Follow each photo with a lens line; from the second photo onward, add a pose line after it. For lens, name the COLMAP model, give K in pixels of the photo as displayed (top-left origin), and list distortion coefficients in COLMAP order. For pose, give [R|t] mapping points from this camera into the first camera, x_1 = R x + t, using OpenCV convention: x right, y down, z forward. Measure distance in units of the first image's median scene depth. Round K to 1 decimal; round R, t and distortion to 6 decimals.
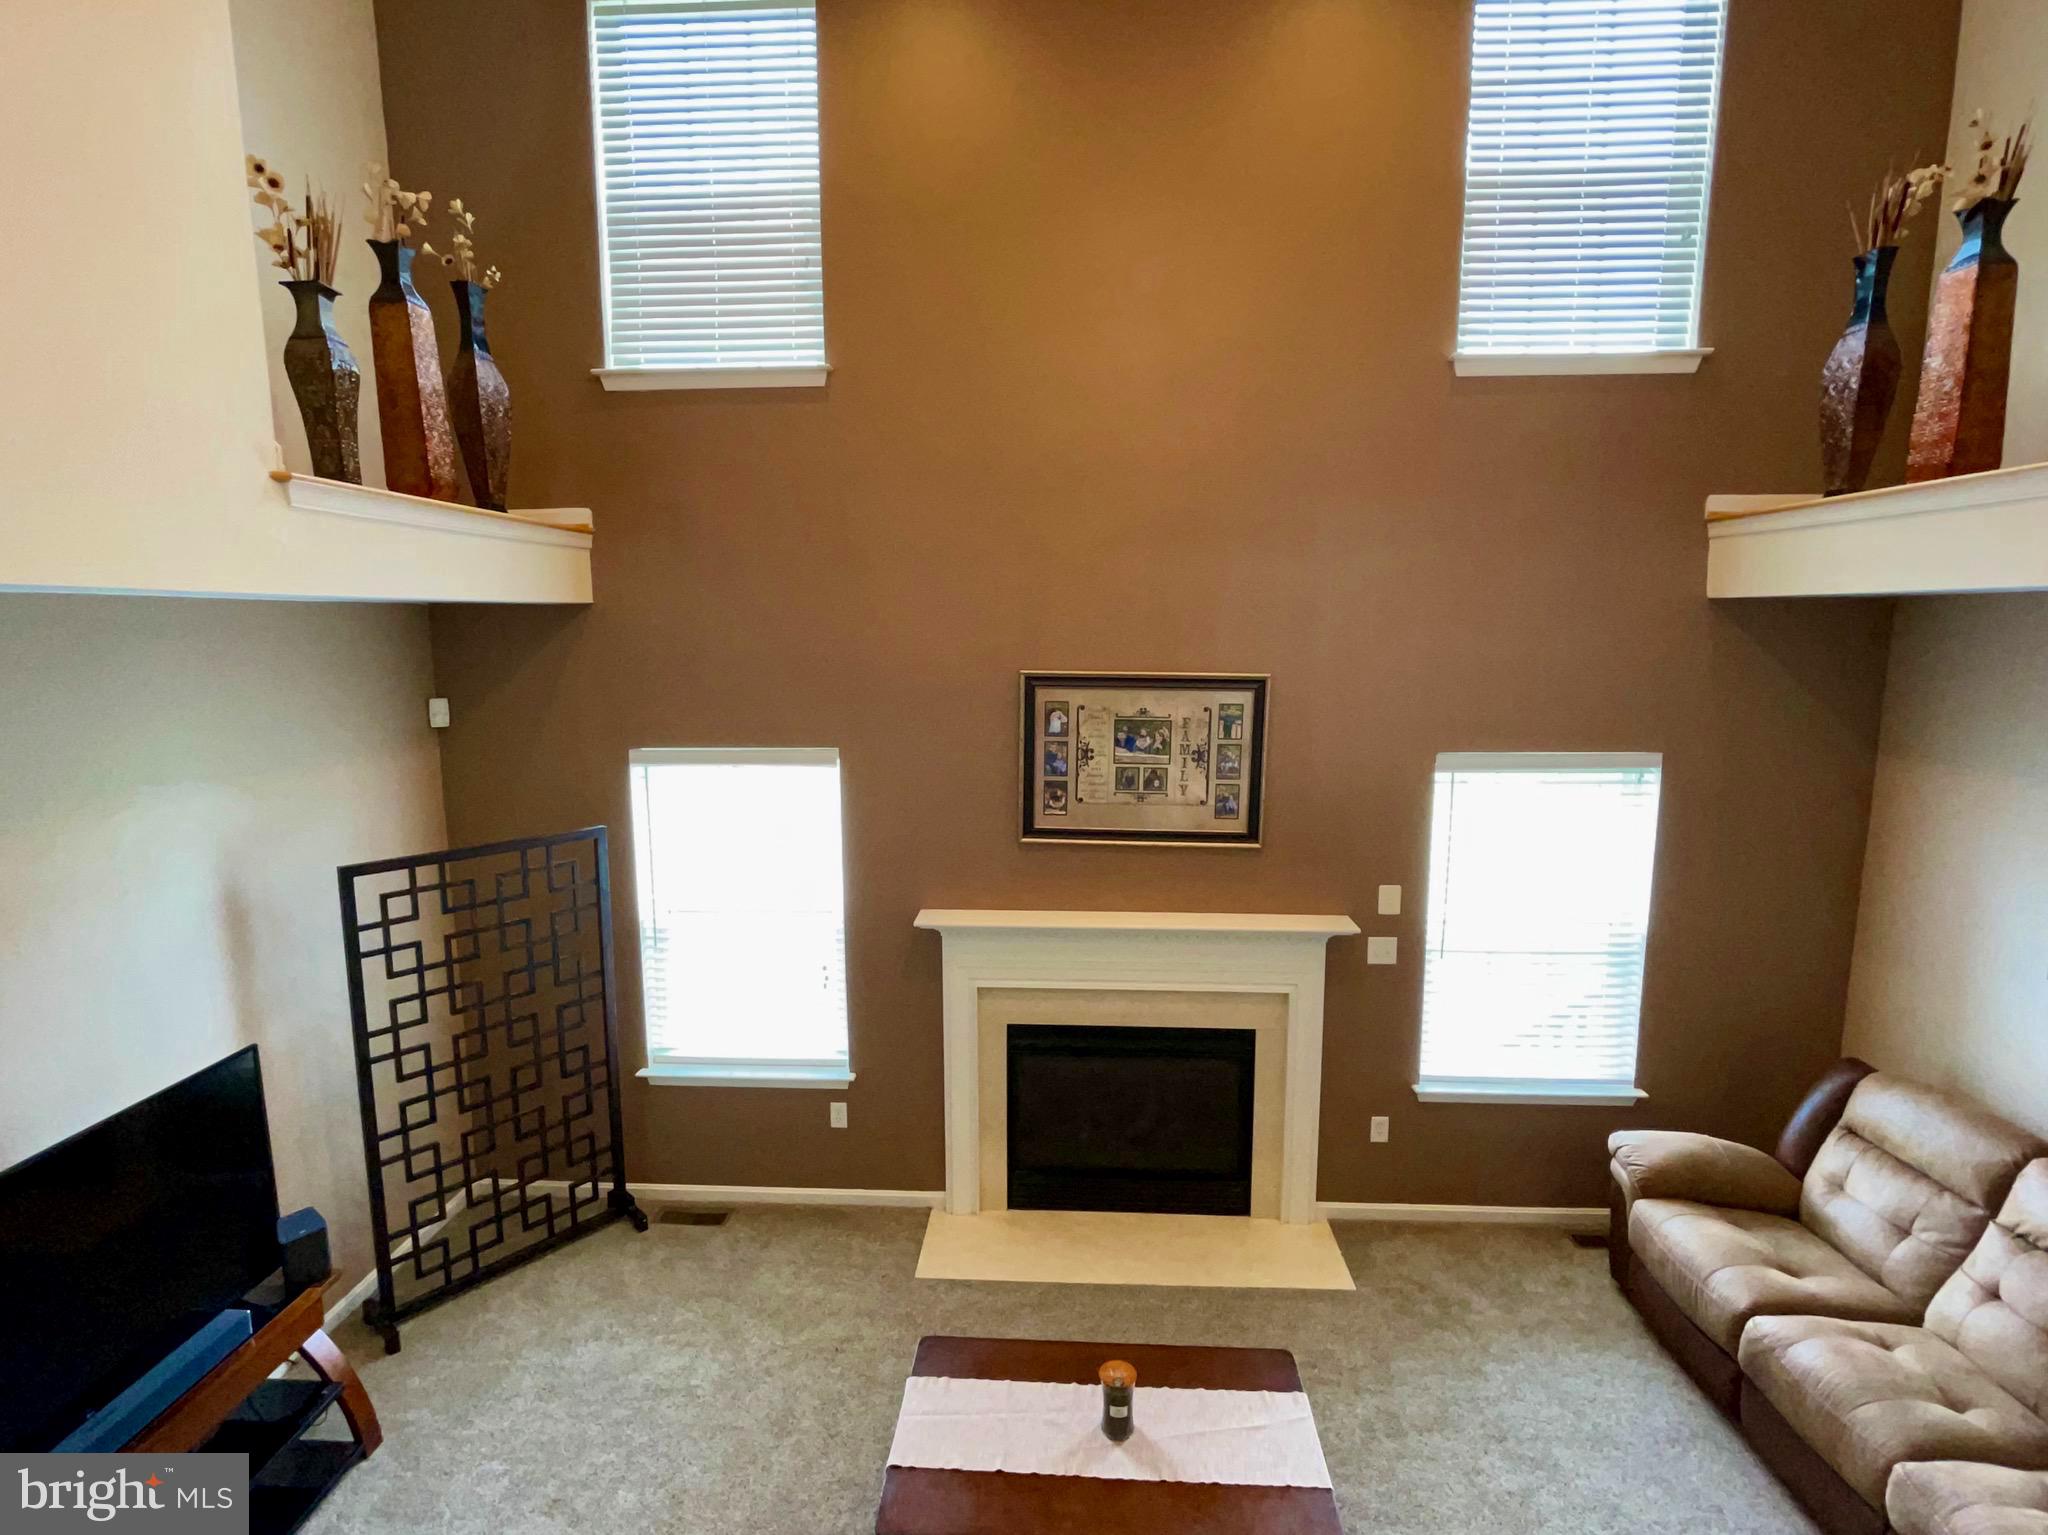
lens RADIAL K [[993.7, 0, 1024.0], [0, 993.7, 767.5], [0, 0, 1]] dist [-0.001722, 0.000334]
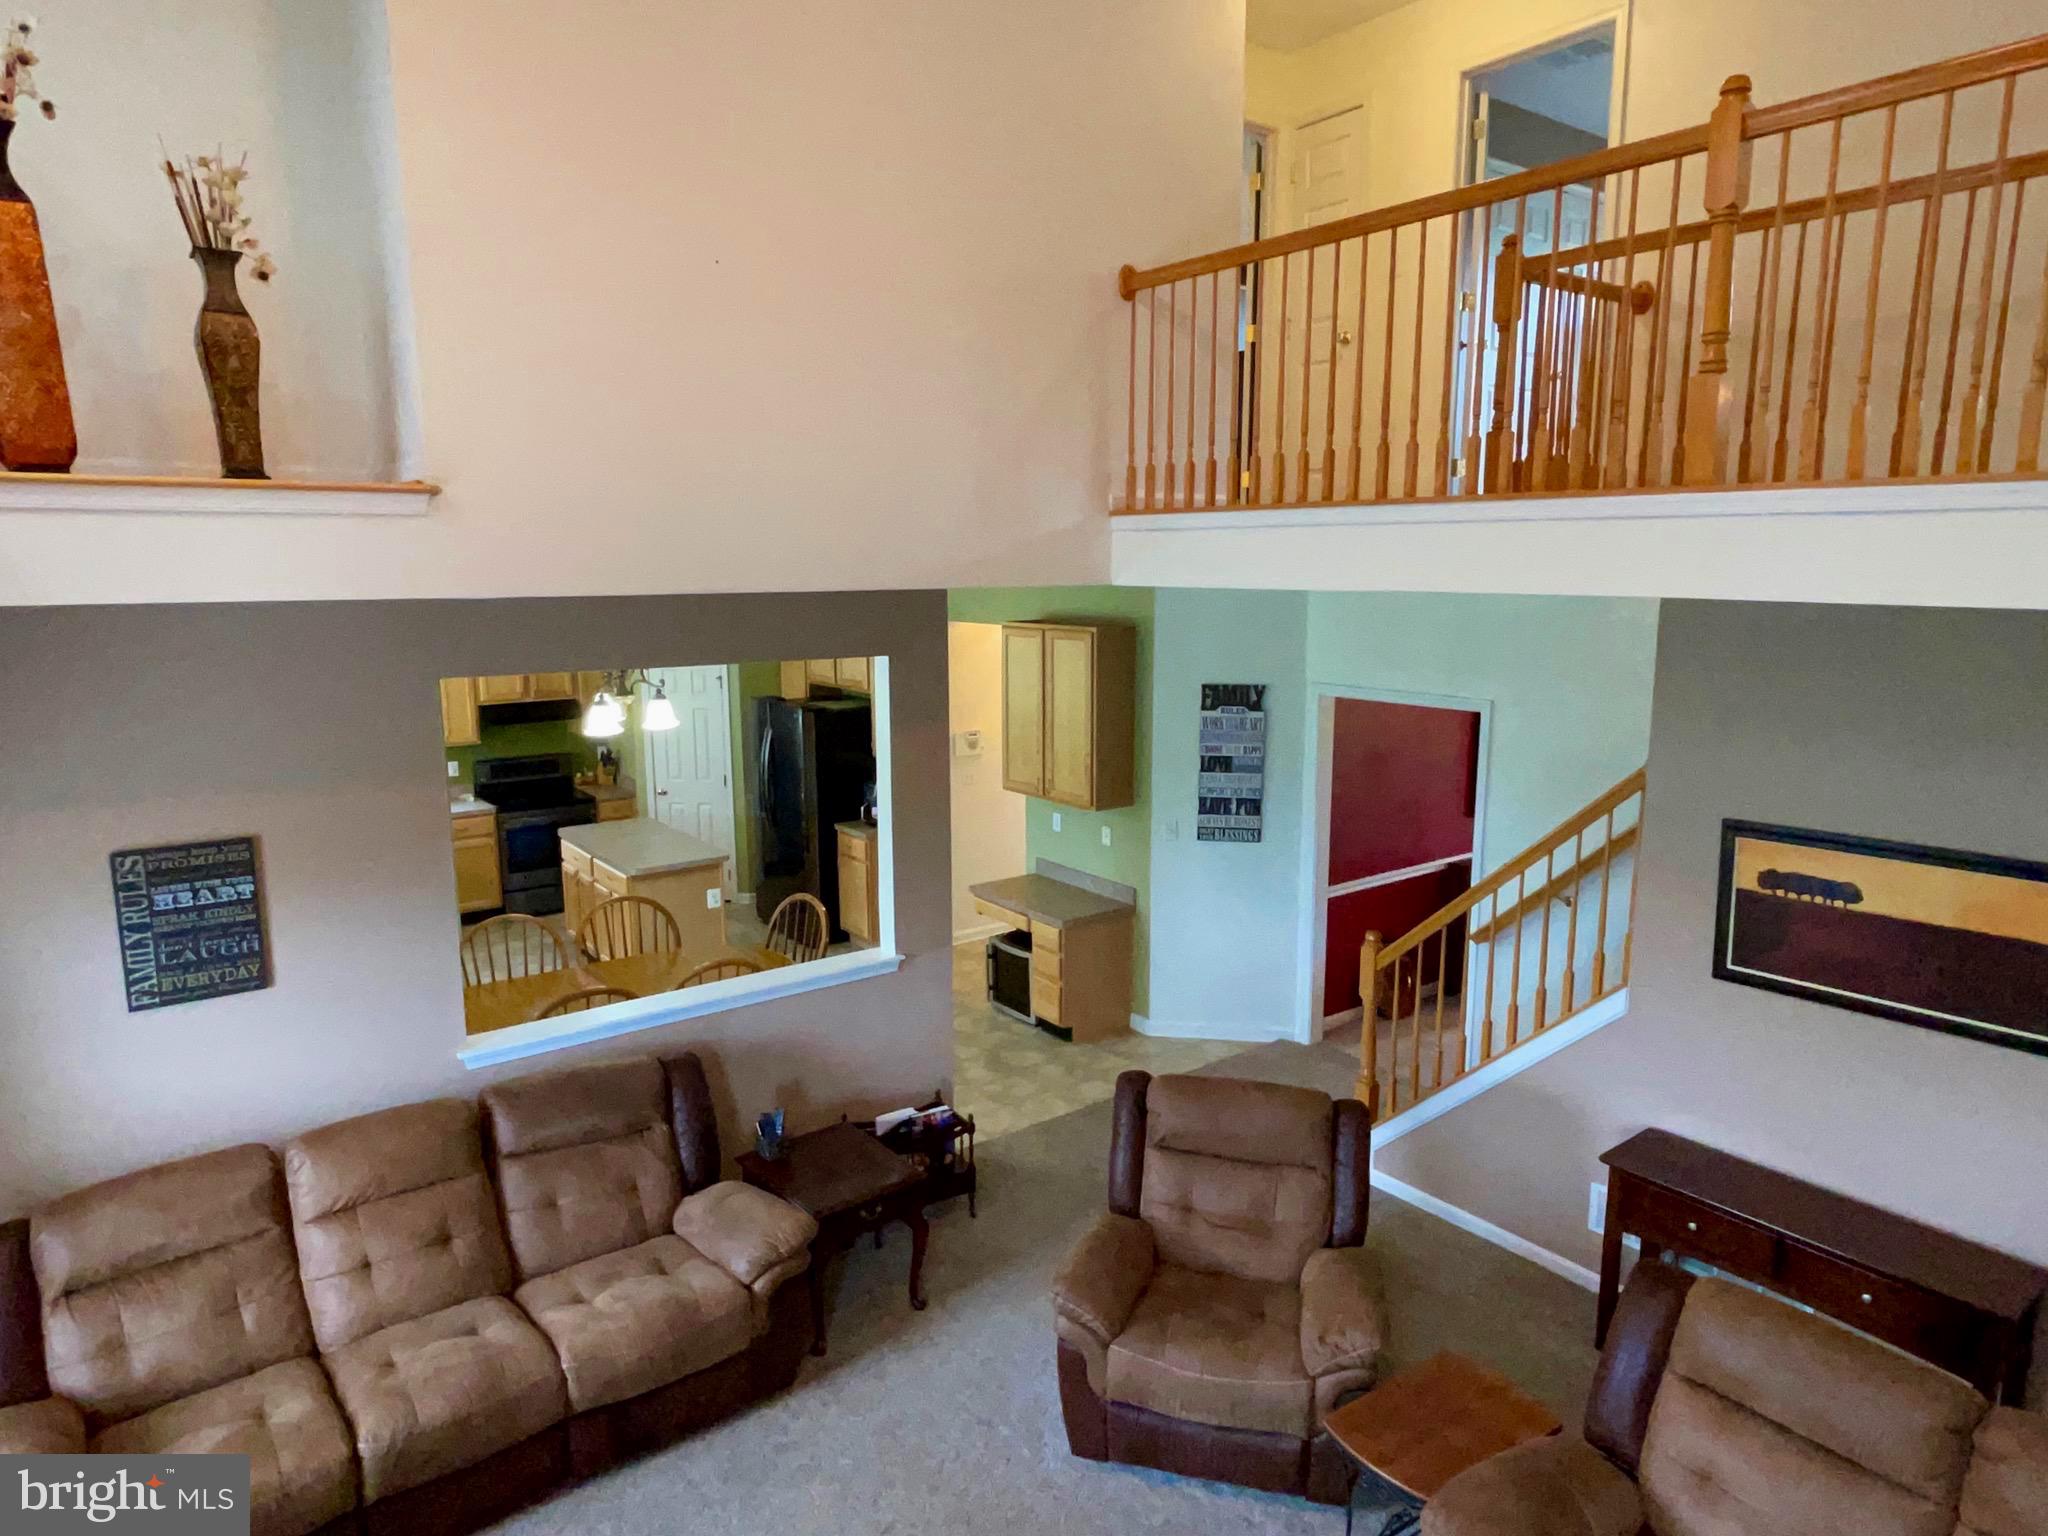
lens RADIAL K [[1263.4, 0, 1024.0], [0, 1263.4, 768.0], [0, 0, 1]] dist [-0.004567, -0.003323]
pose [[-0.641247, -0.118040, 0.758201, -0.307302], [0.115629, 0.961950, 0.247554, -0.163487], [-0.758572, 0.246413, -0.603199, 0.825578]]
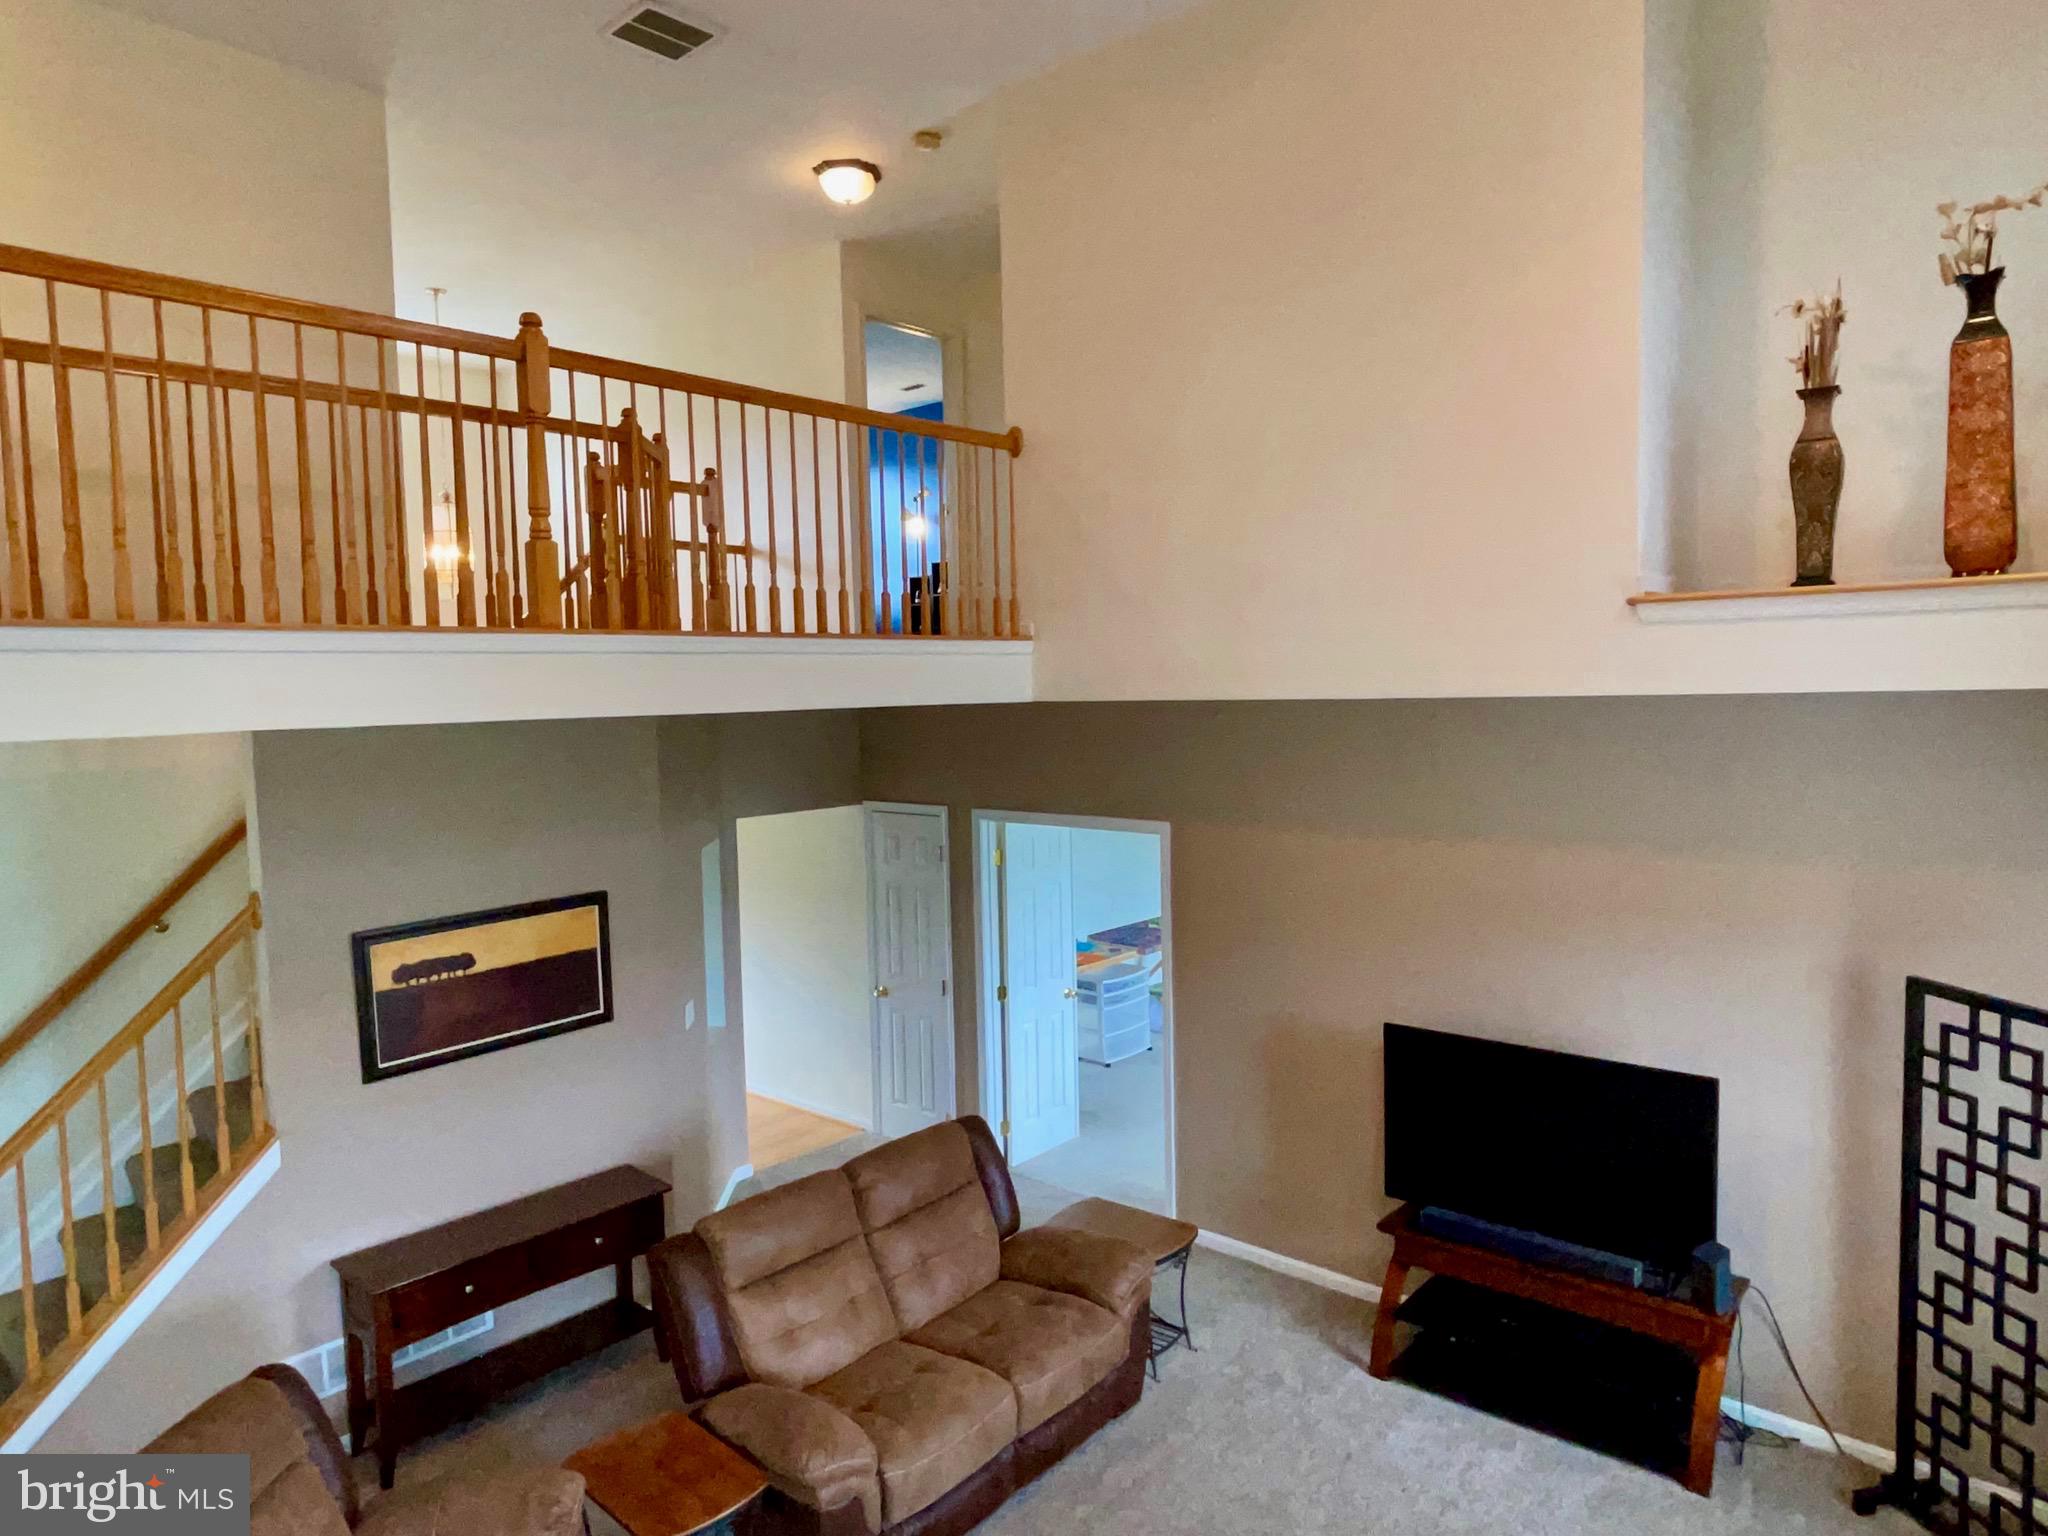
lens RADIAL K [[1263.4, 0, 1024.0], [0, 1263.4, 768.0], [0, 0, 1]] dist [-0.004567, -0.003323]
pose [[-0.622720, 0.072737, -0.779057, 0.601382], [-0.086670, 0.983130, 0.161068, -0.172594], [0.777630, 0.167821, -0.605911, 0.879153]]
